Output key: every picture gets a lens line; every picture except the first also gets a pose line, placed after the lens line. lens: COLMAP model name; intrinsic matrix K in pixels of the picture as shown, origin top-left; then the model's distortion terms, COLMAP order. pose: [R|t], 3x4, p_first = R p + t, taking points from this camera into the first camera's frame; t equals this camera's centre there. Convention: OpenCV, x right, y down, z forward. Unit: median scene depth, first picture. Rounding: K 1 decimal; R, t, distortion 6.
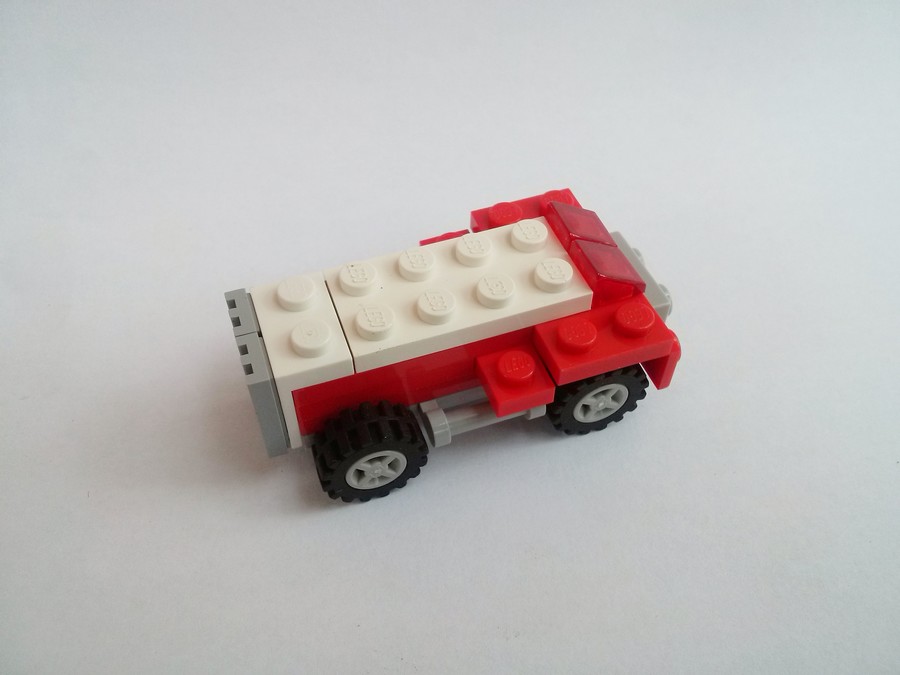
lens RADIAL K [[855.2, 0, 460.1], [0, 855.2, 338.8], [0, 0, 1]] dist [0.122499, -0.002880]
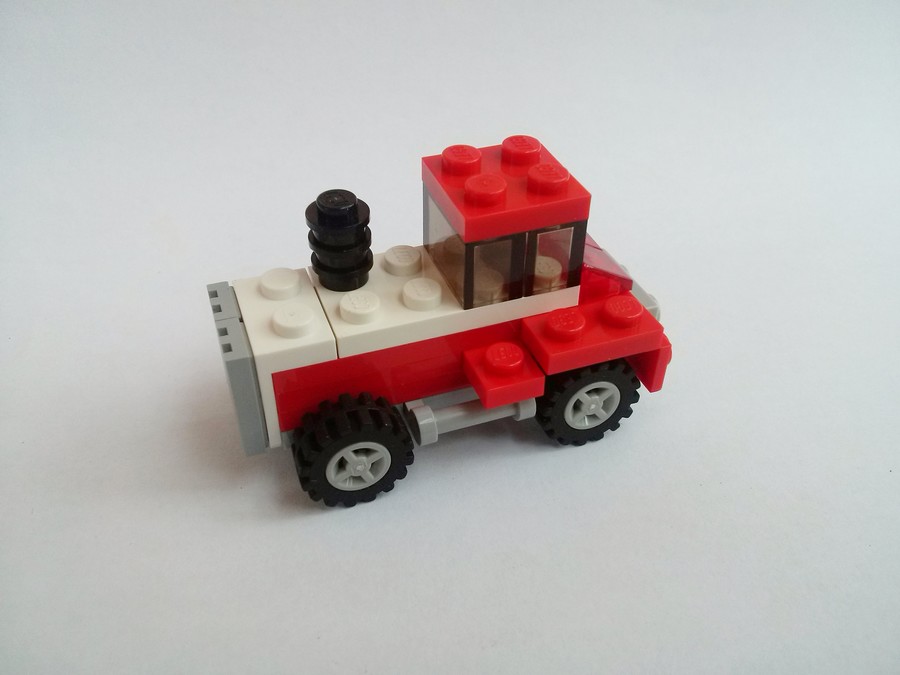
lens RADIAL K [[855.2, 0, 460.1], [0, 855.2, 338.8], [0, 0, 1]] dist [0.122499, -0.002880]
pose [[0.999928, -0.005905, 0.010472, 0.005452], [0.007744, 0.982628, -0.185425, 0.191337], [-0.009195, 0.185493, 0.982603, 0.038872]]
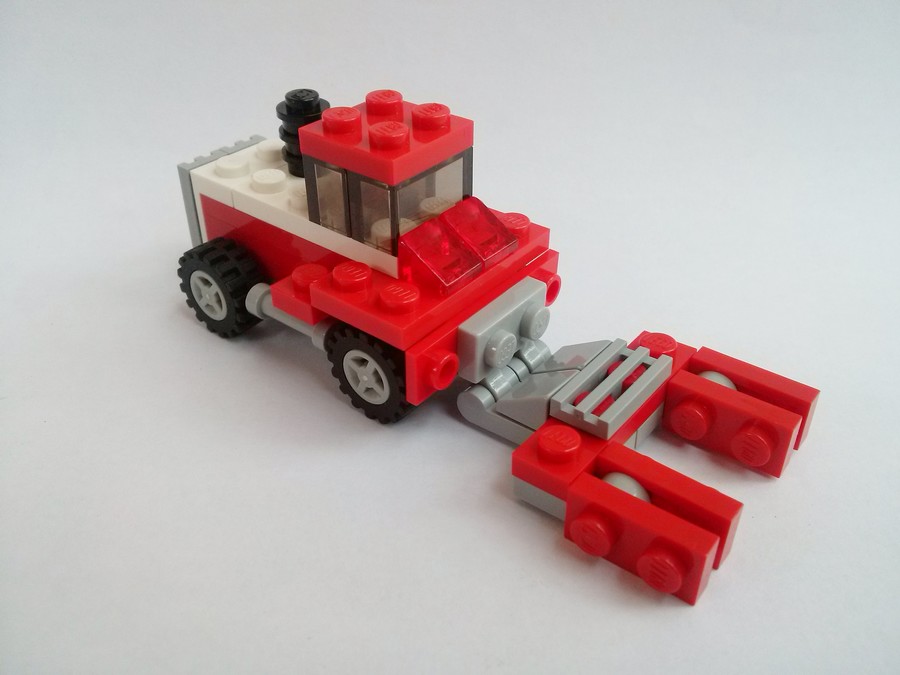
lens RADIAL K [[833.8, 0, 449.5], [0, 833.8, 359.0], [0, 0, 1]] dist [-0.000426, -0.000743]
pose [[0.529167, 0.508905, -0.678969, 0.900749], [-0.640085, 0.764703, 0.074302, -0.073825], [0.557022, 0.395279, 0.730398, 0.378406]]
